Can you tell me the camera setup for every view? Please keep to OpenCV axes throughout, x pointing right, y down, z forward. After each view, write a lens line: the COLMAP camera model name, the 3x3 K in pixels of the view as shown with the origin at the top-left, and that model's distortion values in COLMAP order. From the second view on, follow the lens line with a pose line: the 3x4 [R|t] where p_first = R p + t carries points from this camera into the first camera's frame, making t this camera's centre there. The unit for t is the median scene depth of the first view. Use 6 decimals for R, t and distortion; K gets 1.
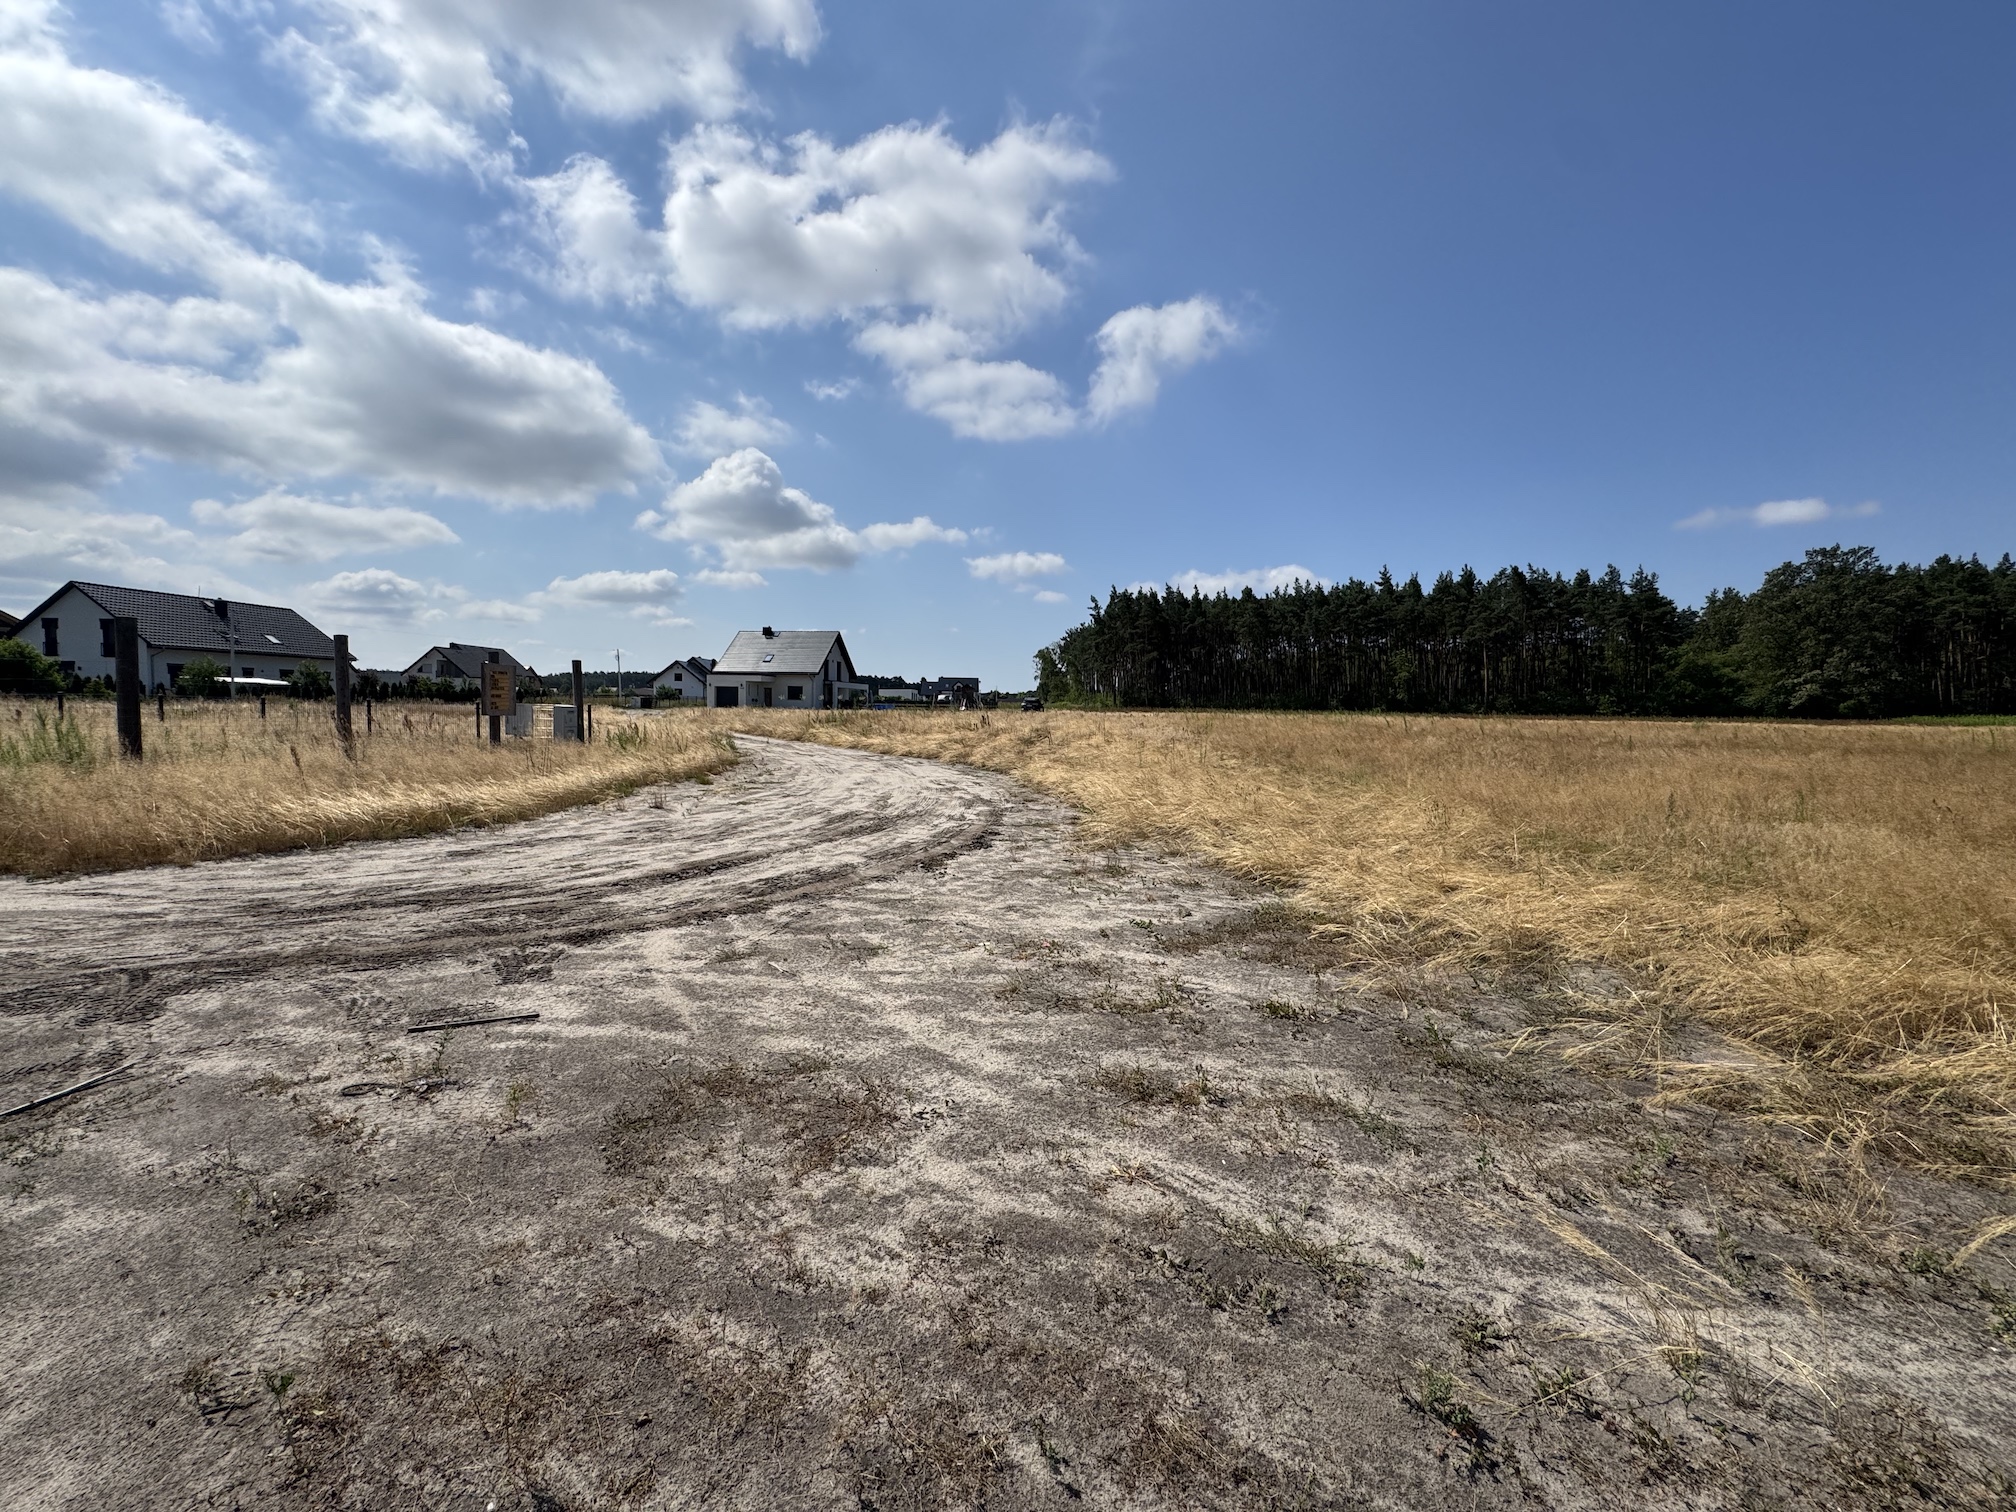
lens RADIAL K [[802.1, 0, 1008.2], [0, 802.1, 759.4], [0, 0, 1]] dist [-0.004014, 0.000734]
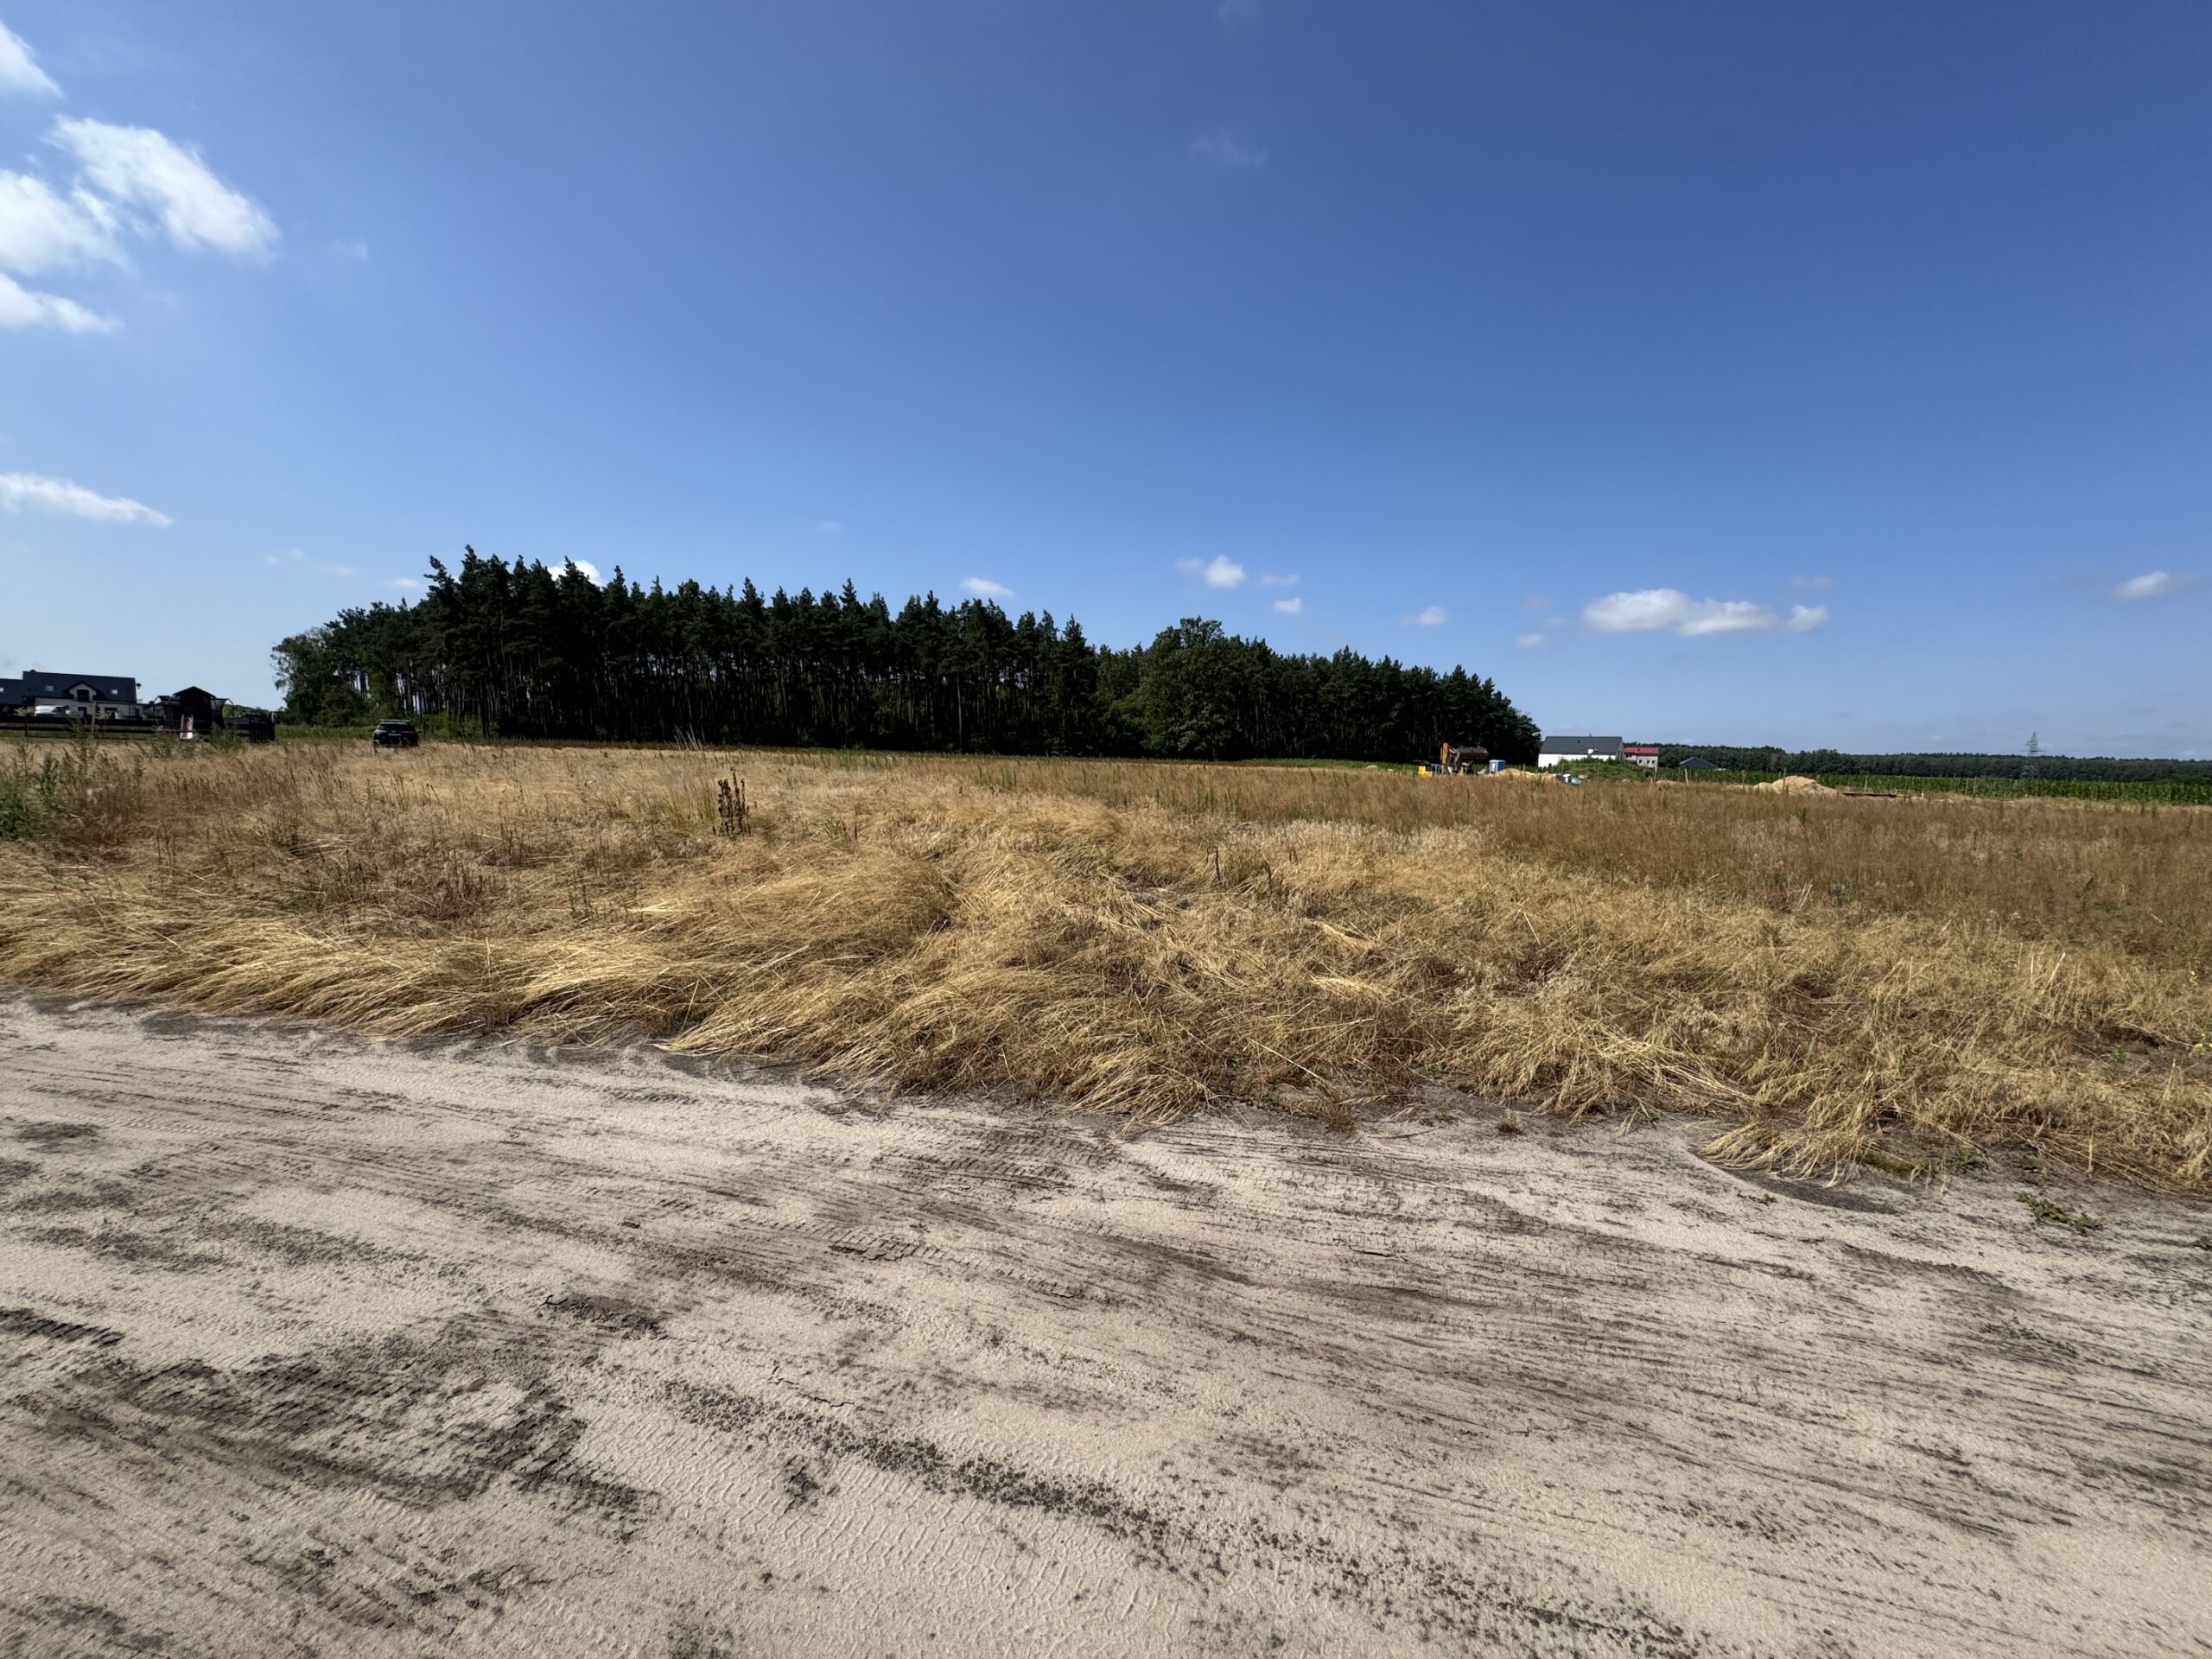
lens RADIAL K [[880.1, 0, 1107.0], [0, 880.1, 828.2], [0, 0, 1]] dist [-0.004014, 0.000734]
pose [[0.684114, -0.052853, 0.727458, -0.070270], [0.027671, 0.998534, 0.046525, -0.018021], [-0.728850, -0.011699, 0.684573, 0.247865]]
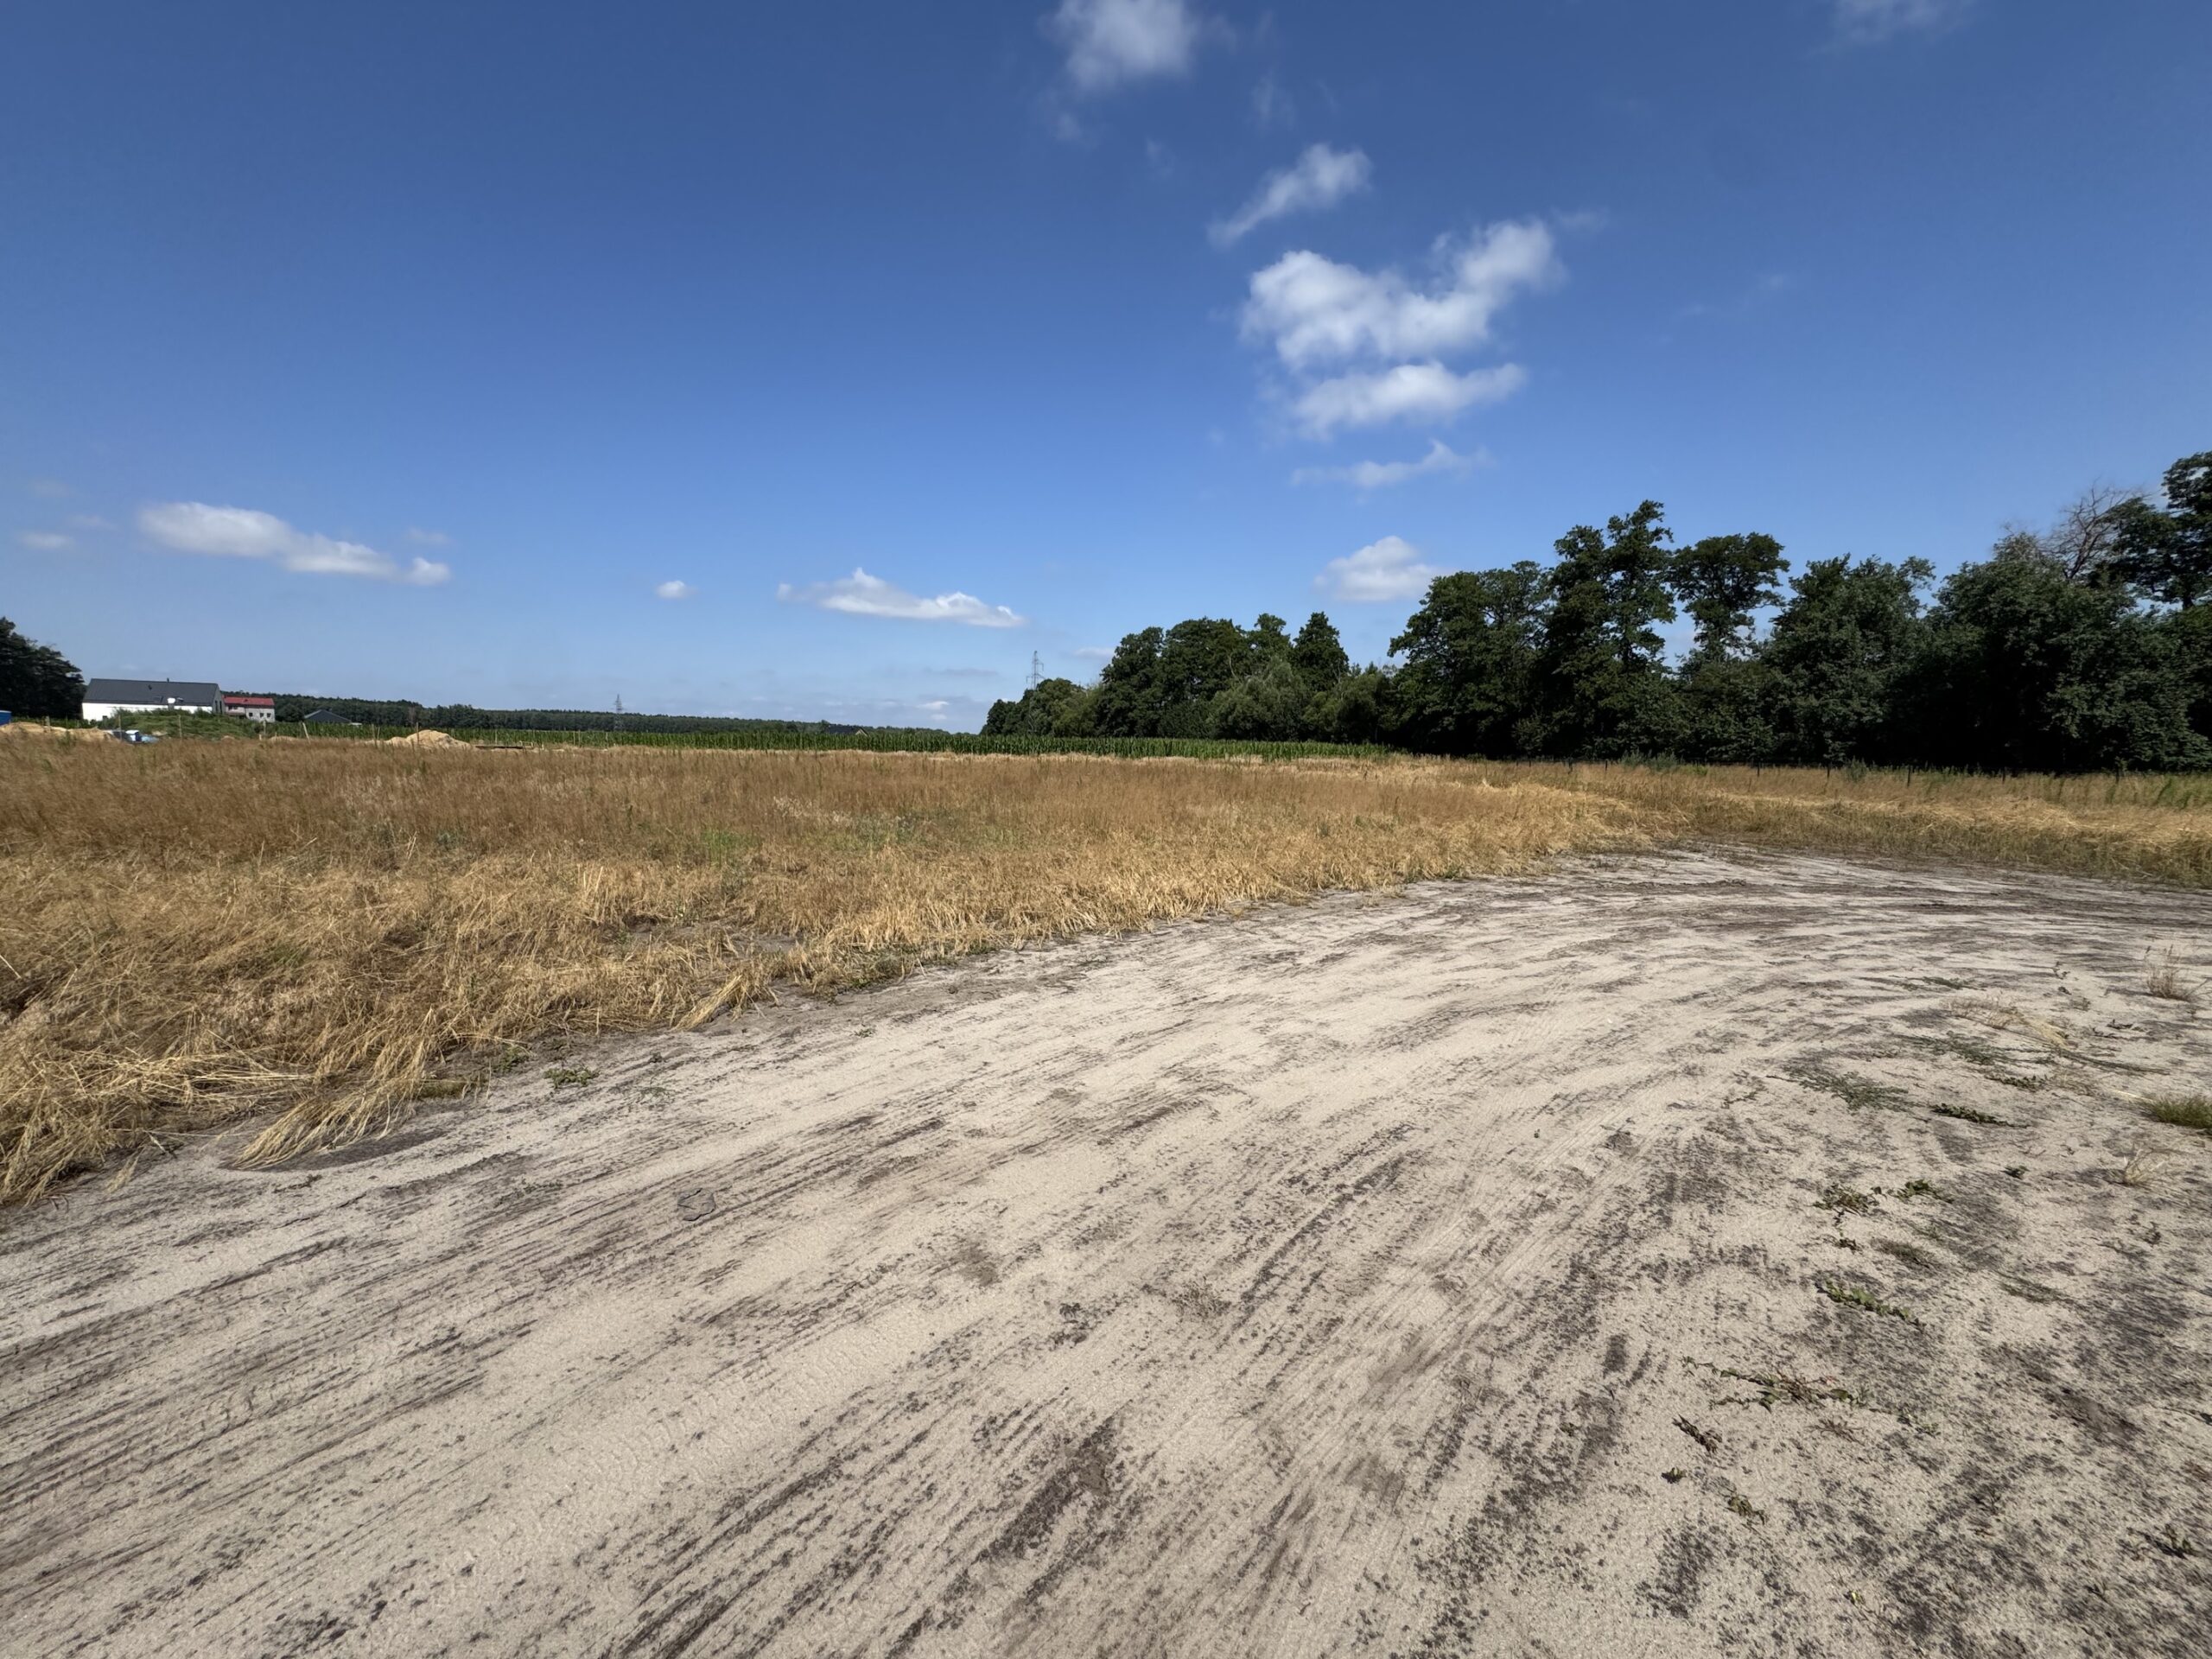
lens RADIAL K [[880.1, 0, 1104.7], [0, 880.1, 824.0], [0, 0, 1]] dist [-0.004014, 0.000734]
pose [[-0.527497, -0.100194, 0.843628, -0.069062], [0.026647, 0.990581, 0.134308, -0.017460], [-0.849139, 0.093327, -0.519859, 0.240180]]
